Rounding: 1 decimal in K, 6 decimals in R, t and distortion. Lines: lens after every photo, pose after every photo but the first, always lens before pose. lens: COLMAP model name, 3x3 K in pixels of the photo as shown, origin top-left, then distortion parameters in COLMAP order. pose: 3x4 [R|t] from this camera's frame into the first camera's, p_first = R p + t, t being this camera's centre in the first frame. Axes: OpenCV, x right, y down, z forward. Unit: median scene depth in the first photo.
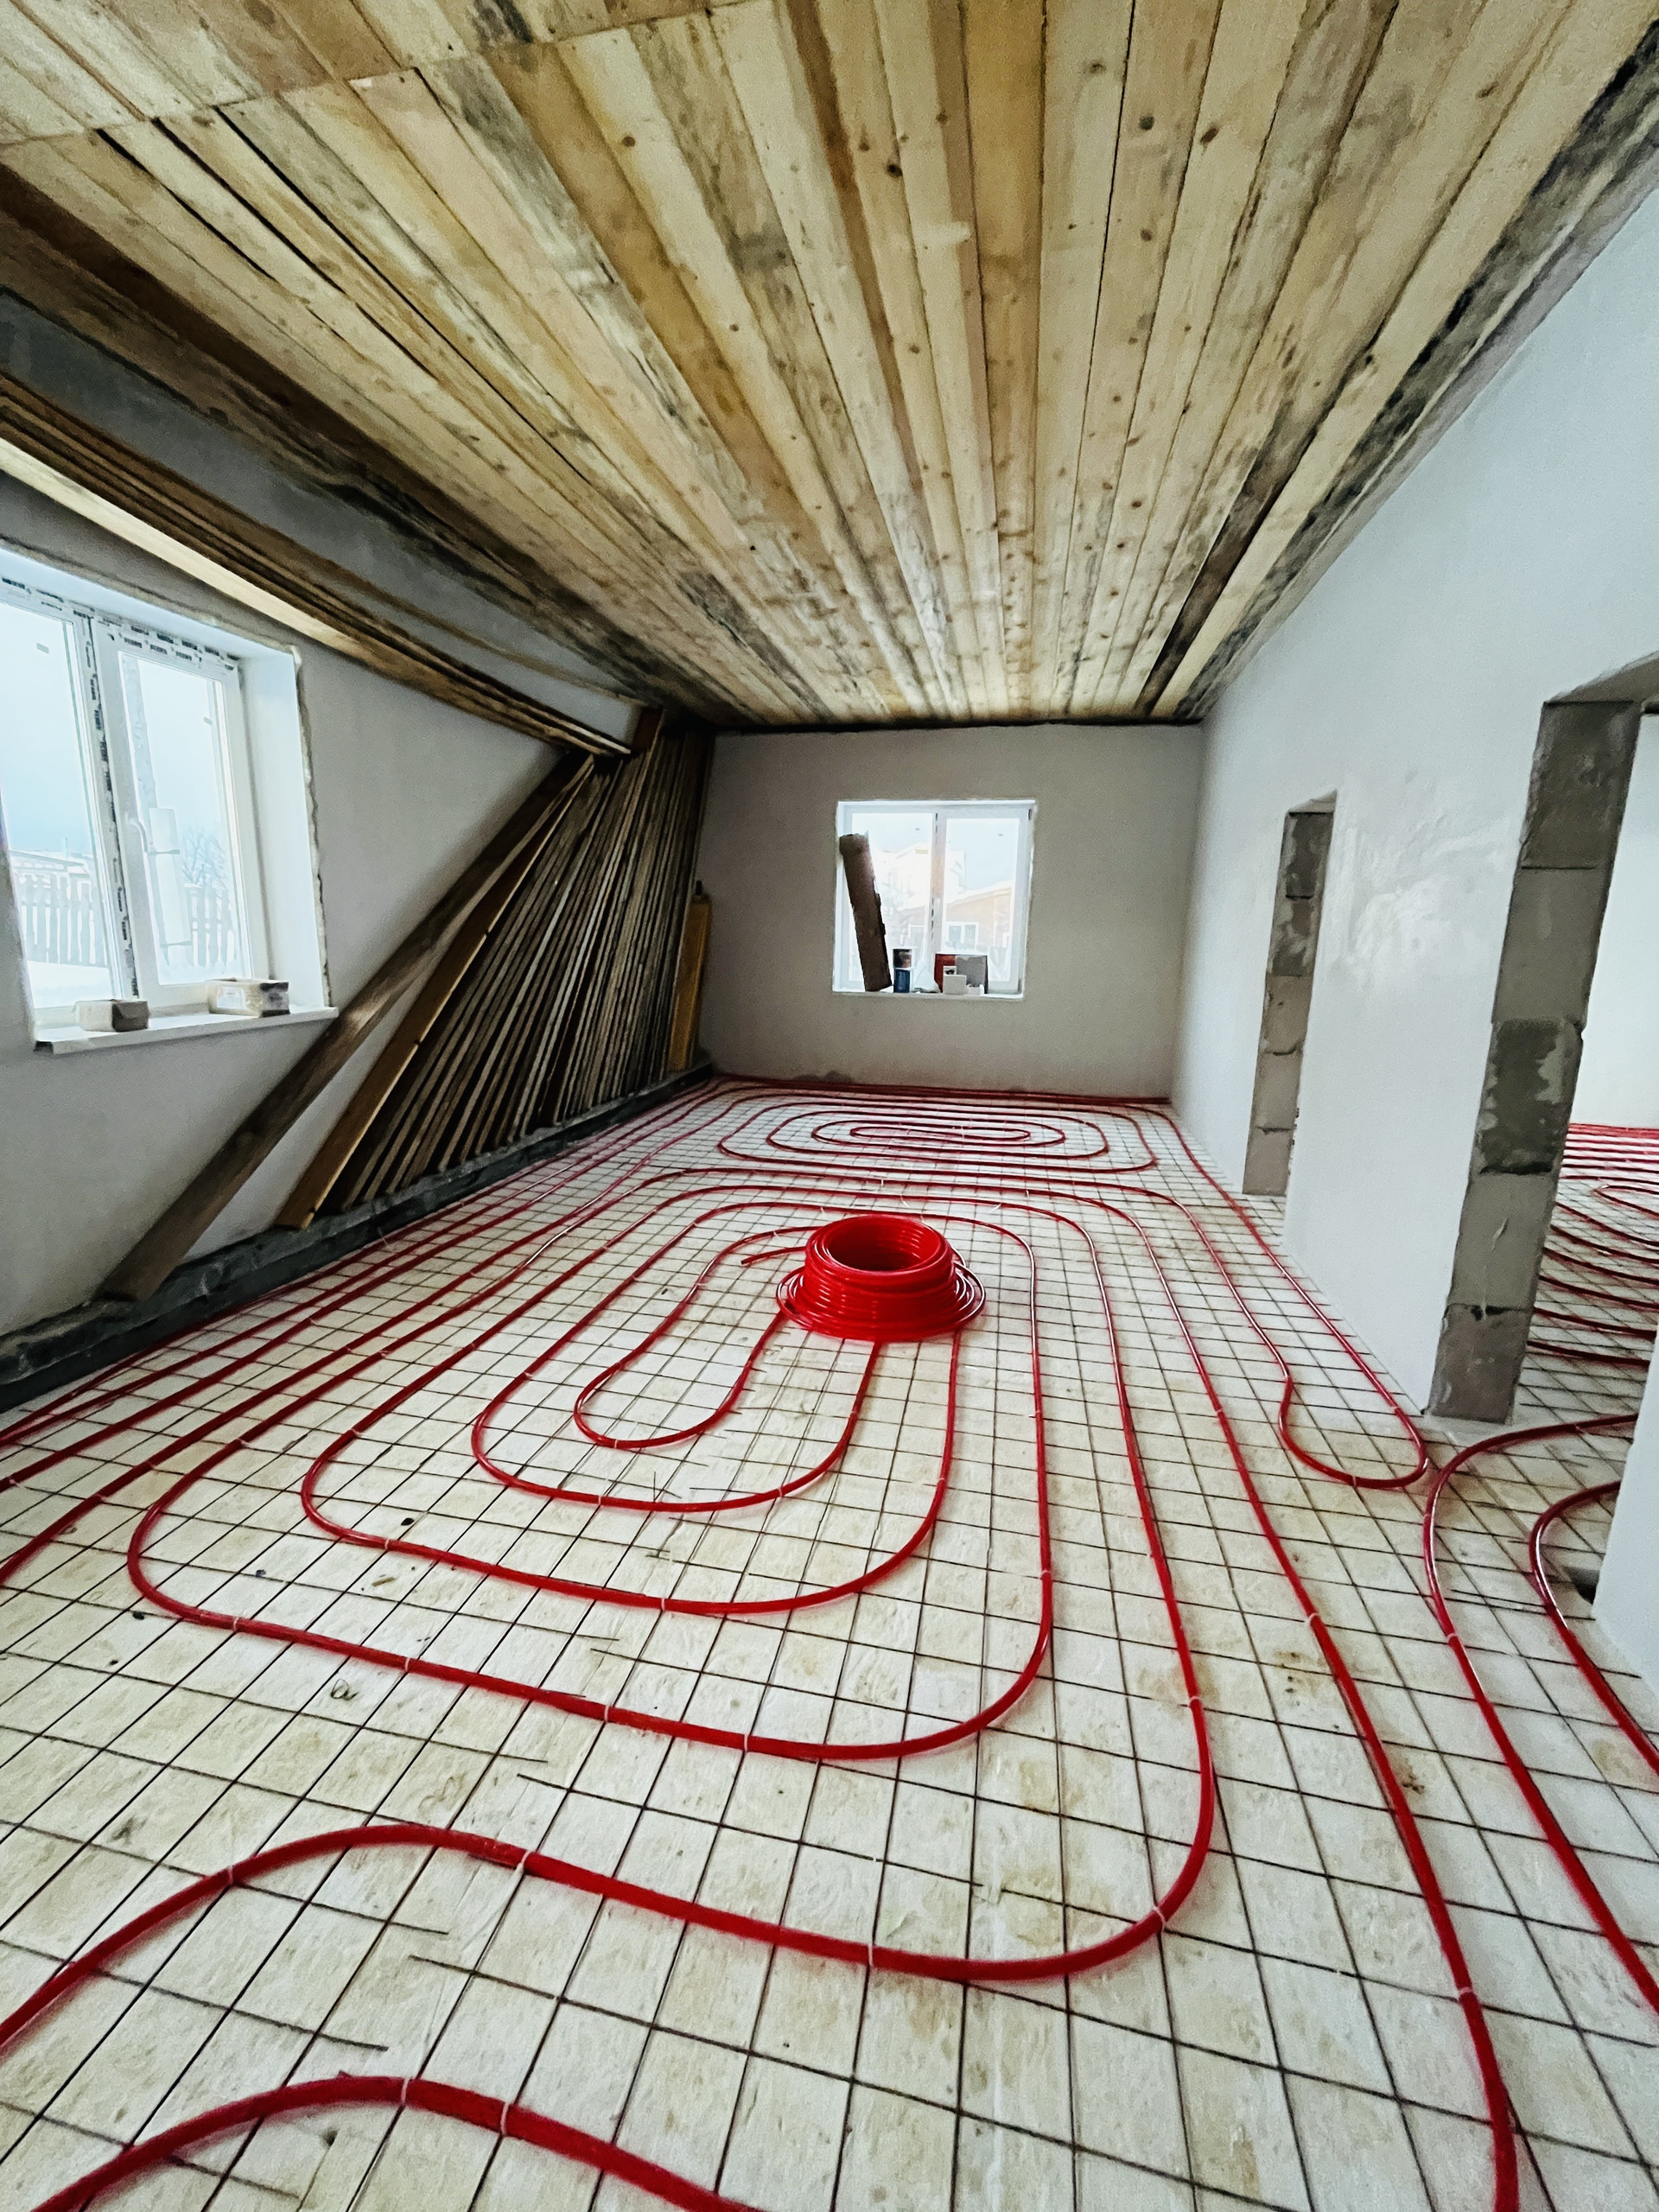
lens RADIAL K [[898.7, 0, 824.4], [0, 898.7, 1107.1], [0, 0, 1]] dist [0.000762, -0.000256]
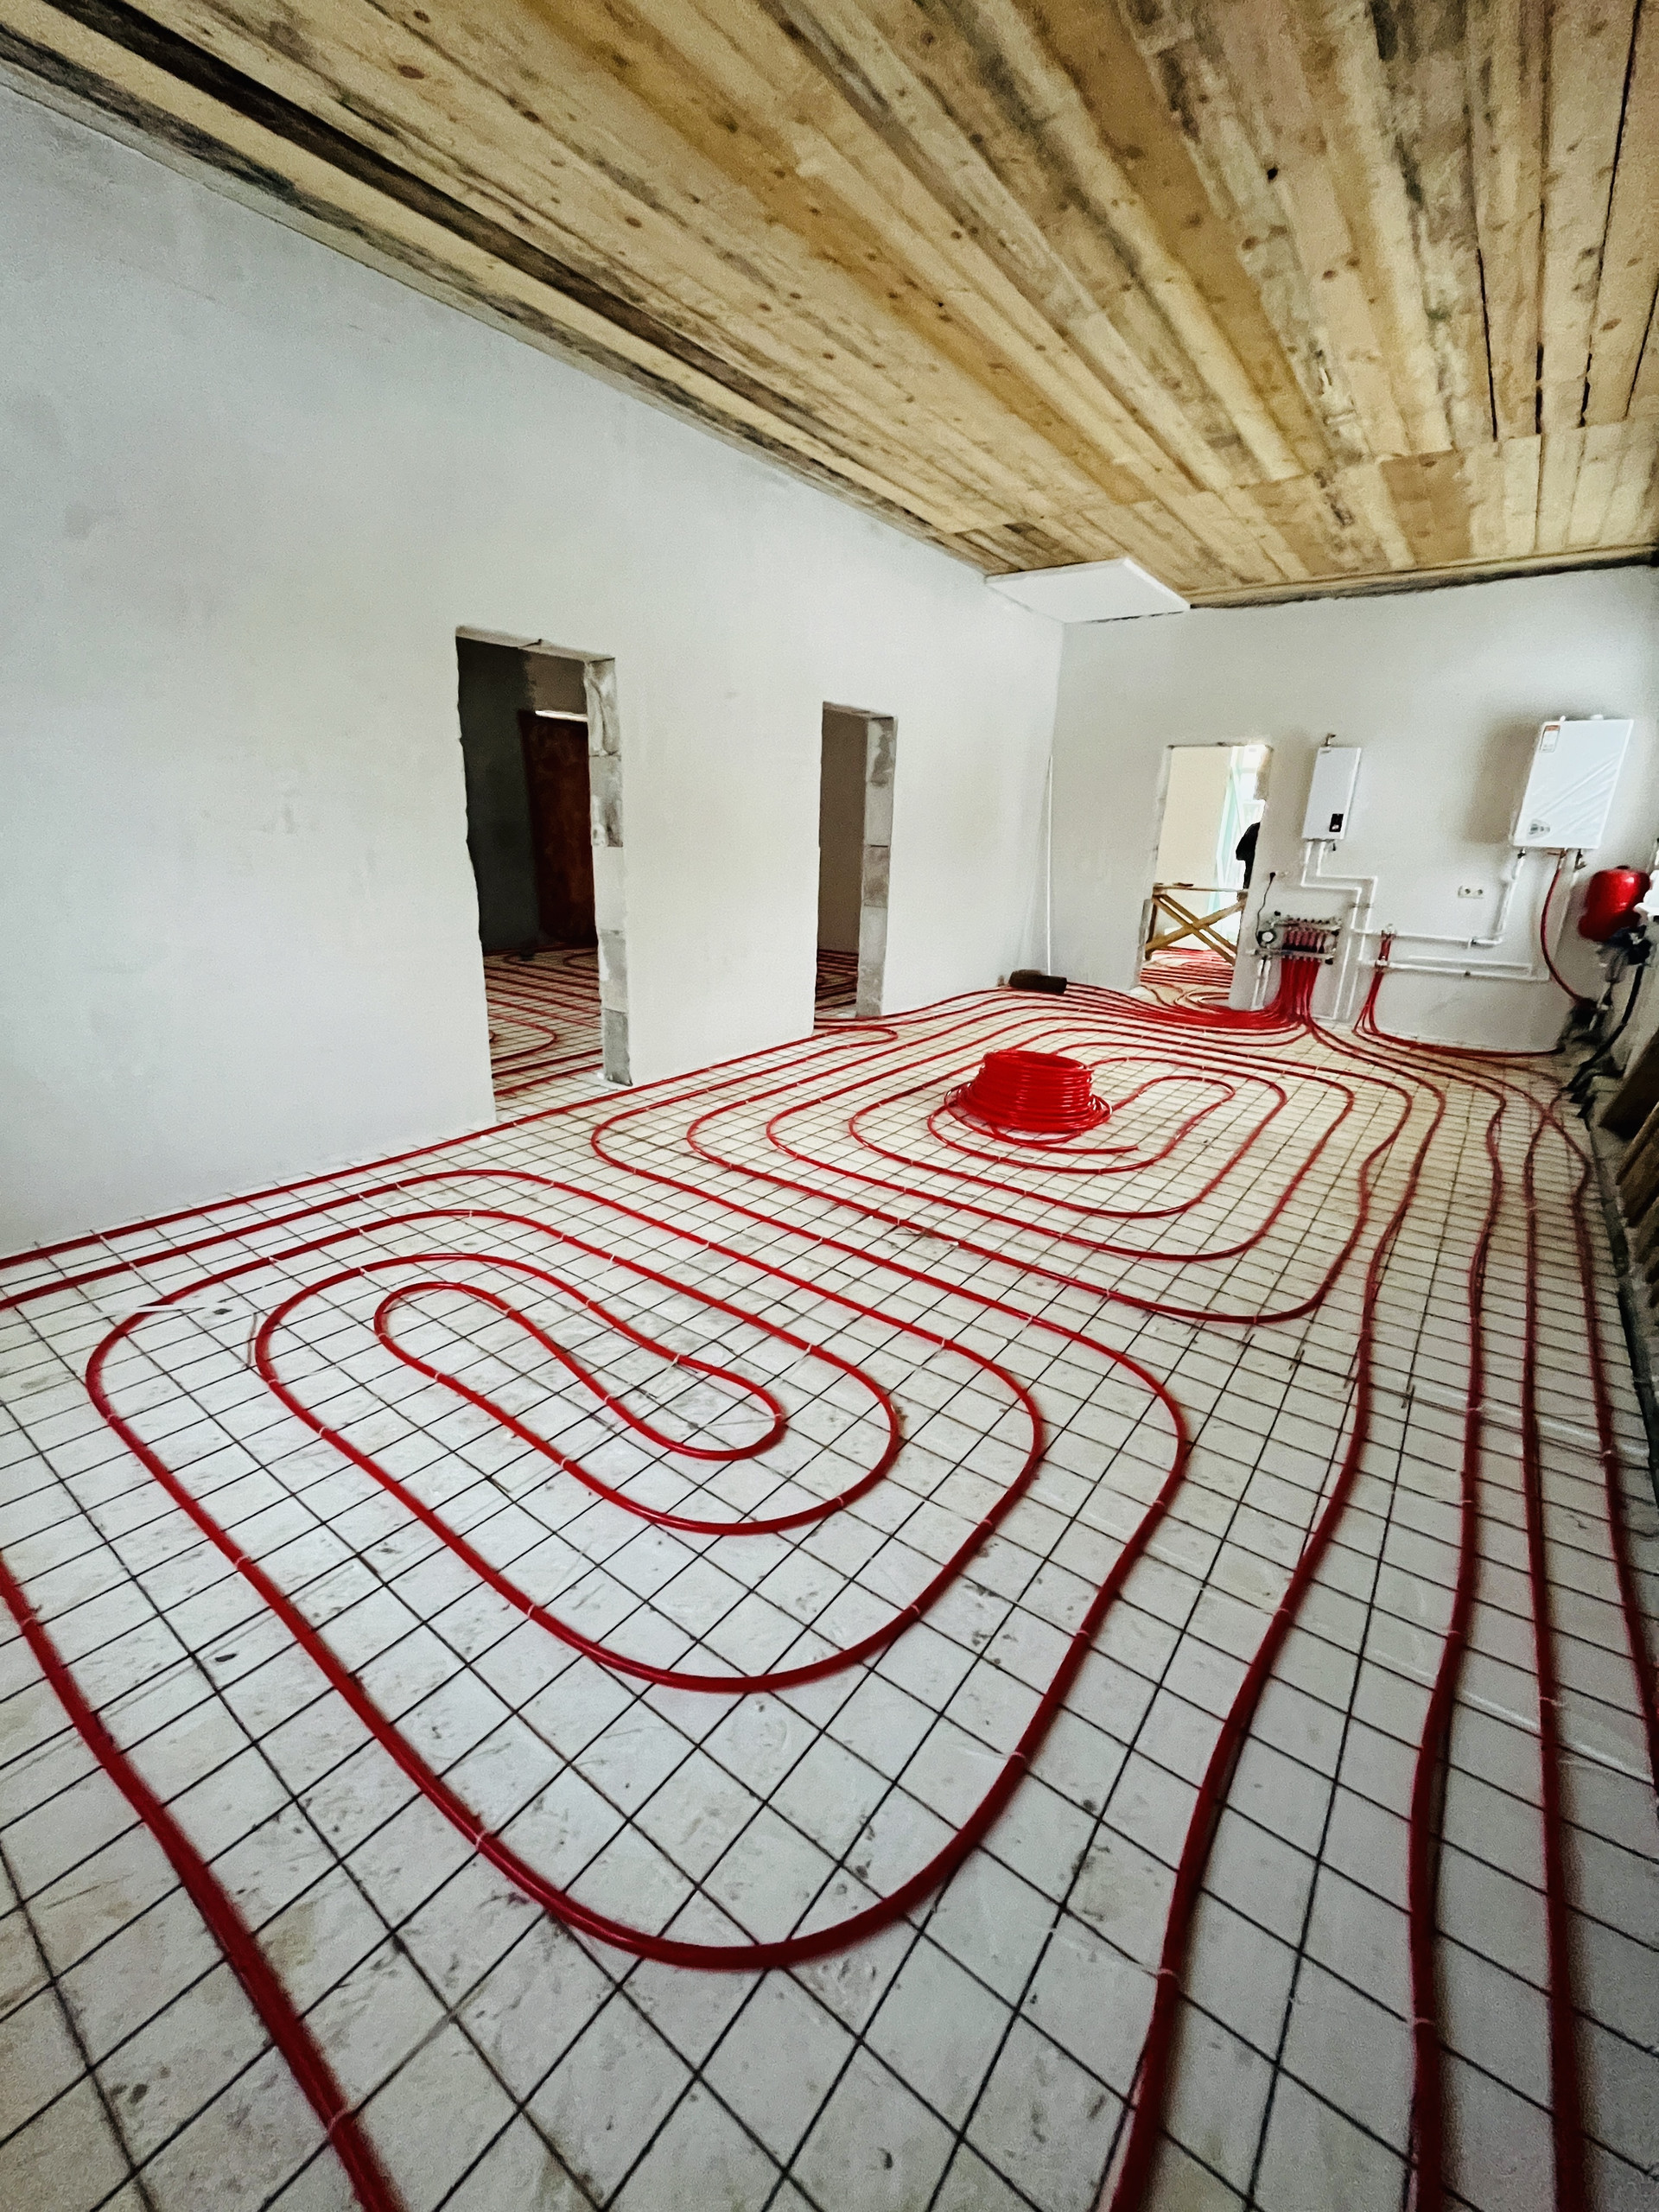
lens RADIAL K [[898.7, 0, 832.7], [0, 898.7, 1101.6], [0, 0, 1]] dist [0.000762, -0.000256]
pose [[-0.911355, -0.173940, 0.373064, -0.178443], [0.029256, 0.876664, 0.480212, -0.462744], [-0.410580, 0.448559, -0.793864, 2.310534]]
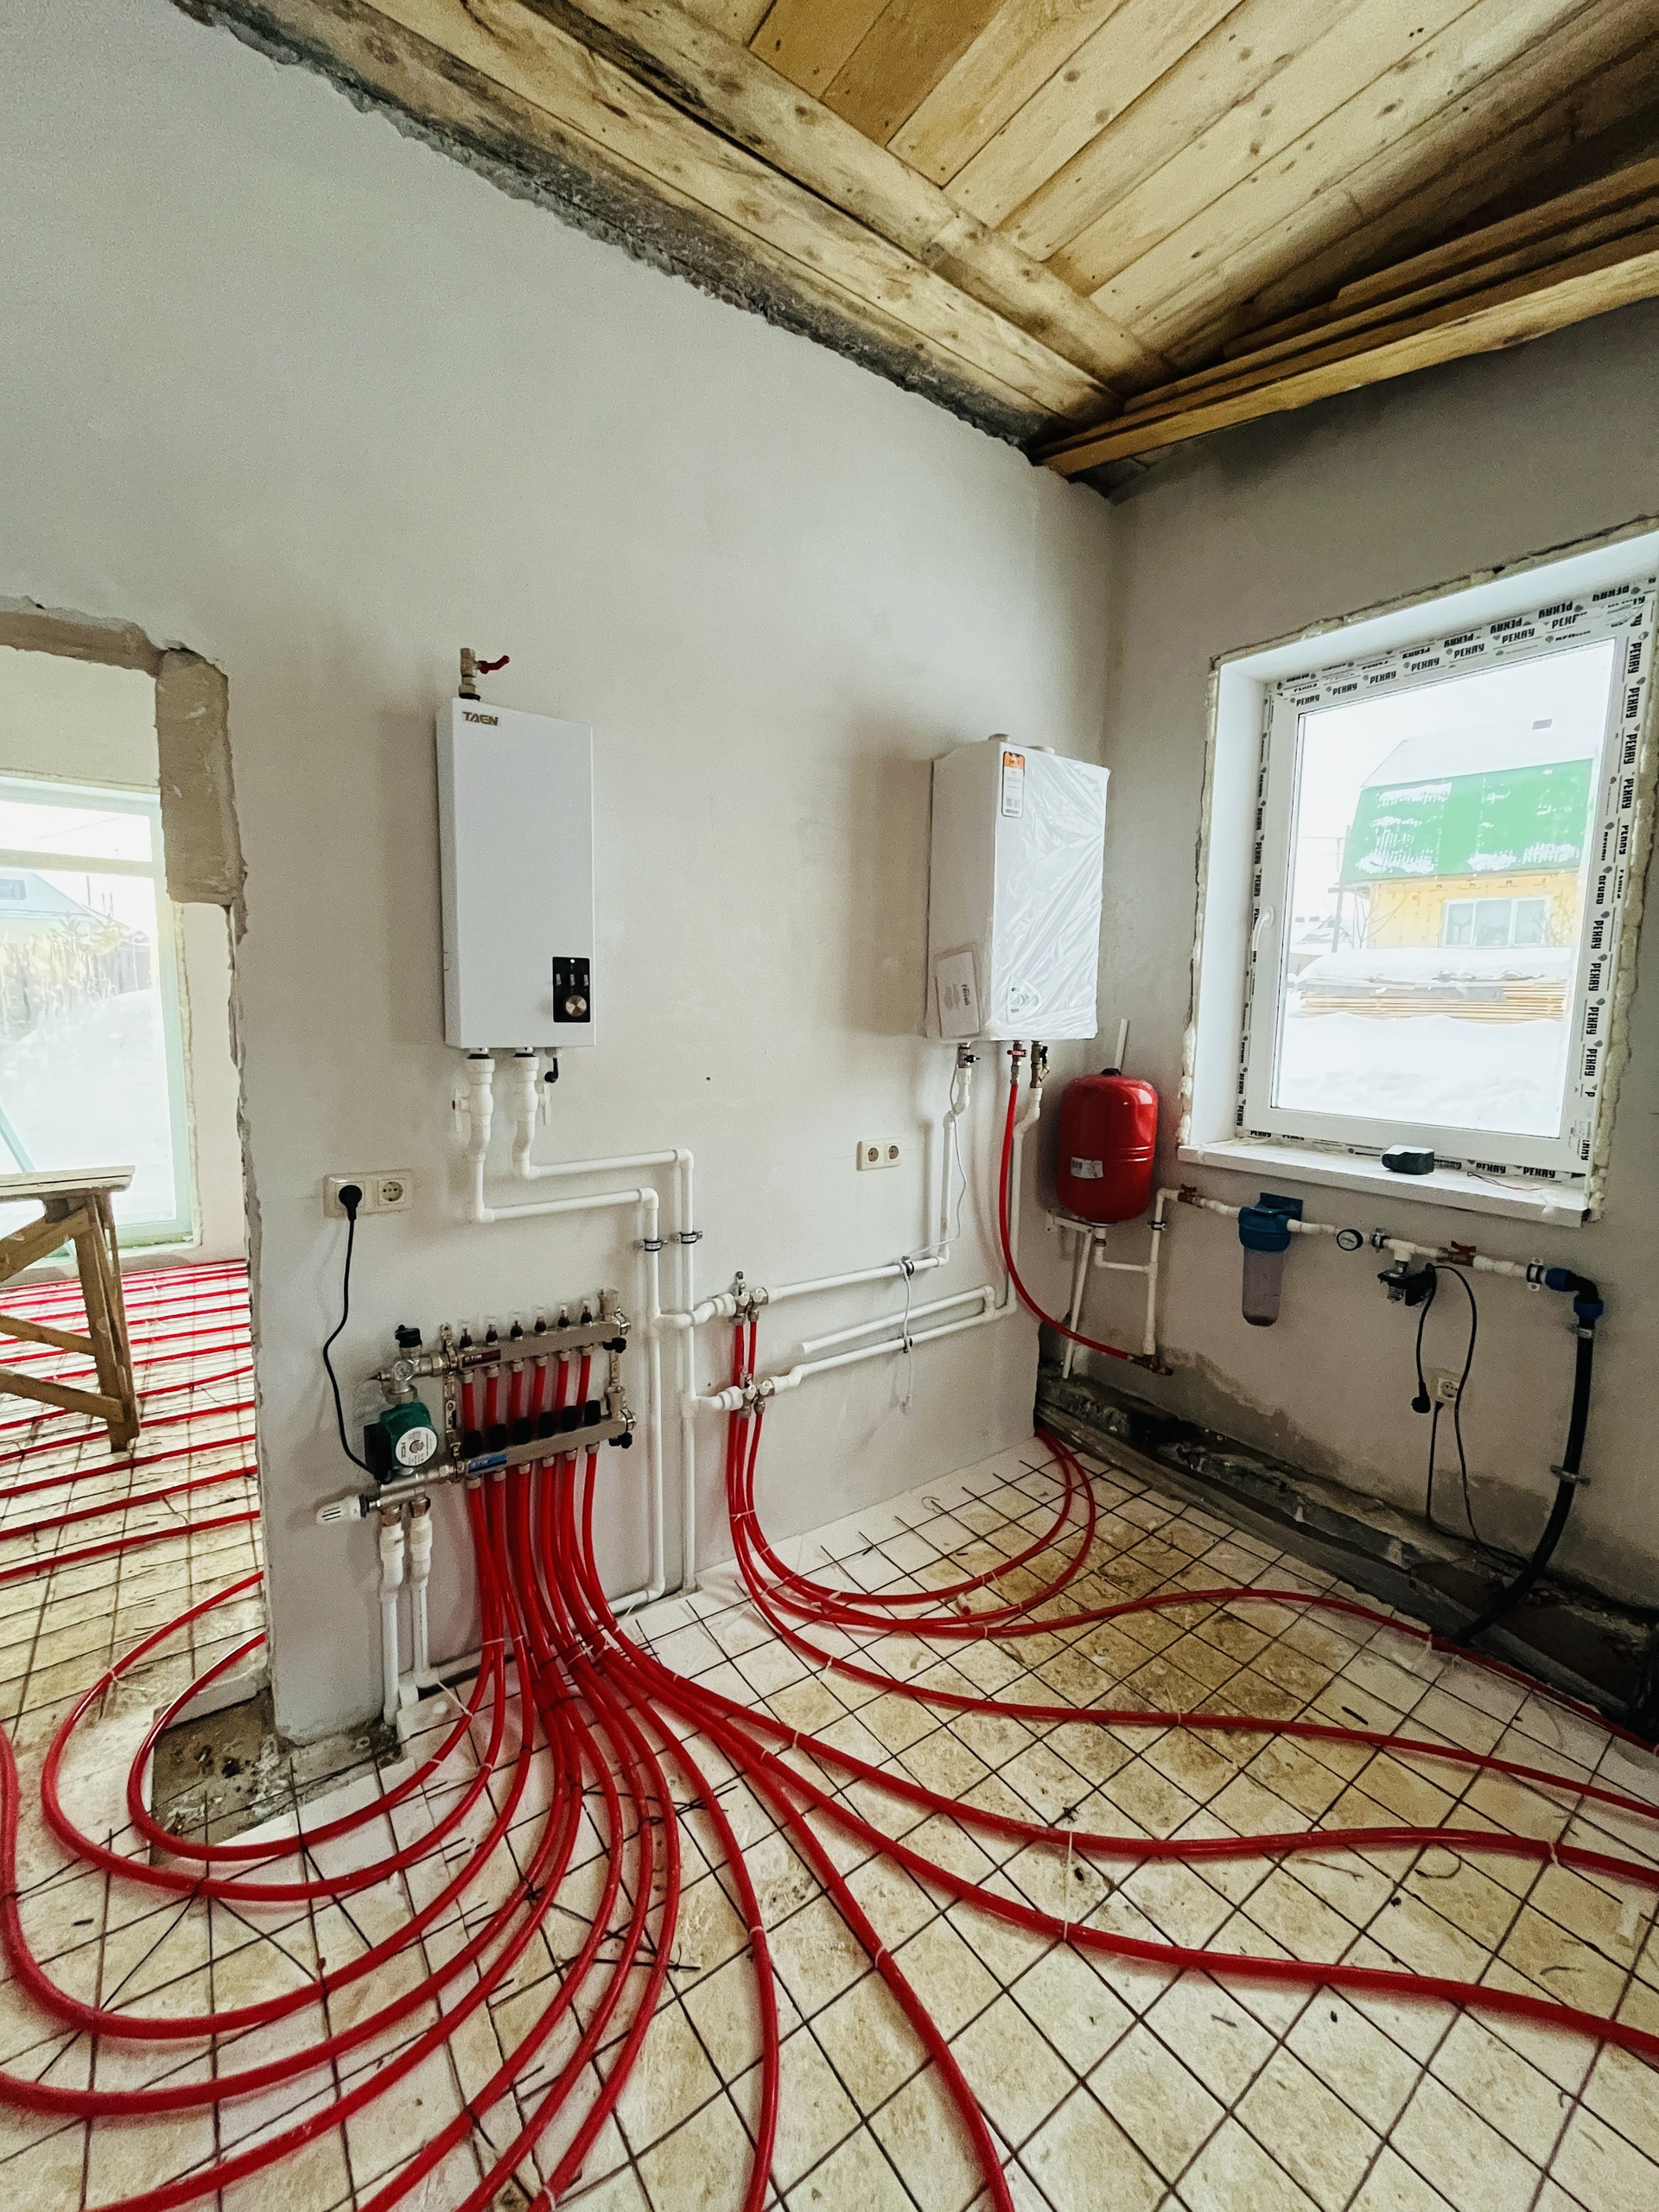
lens RADIAL K [[898.7, 0, 819.8], [0, 898.7, 1100.8], [0, 0, 1]] dist [0.000762, -0.000256]
pose [[-0.671430, 0.052886, -0.739179, -0.090727], [-0.169845, 0.959918, 0.222957, -0.231065], [0.721342, 0.275246, -0.635535, 1.141546]]
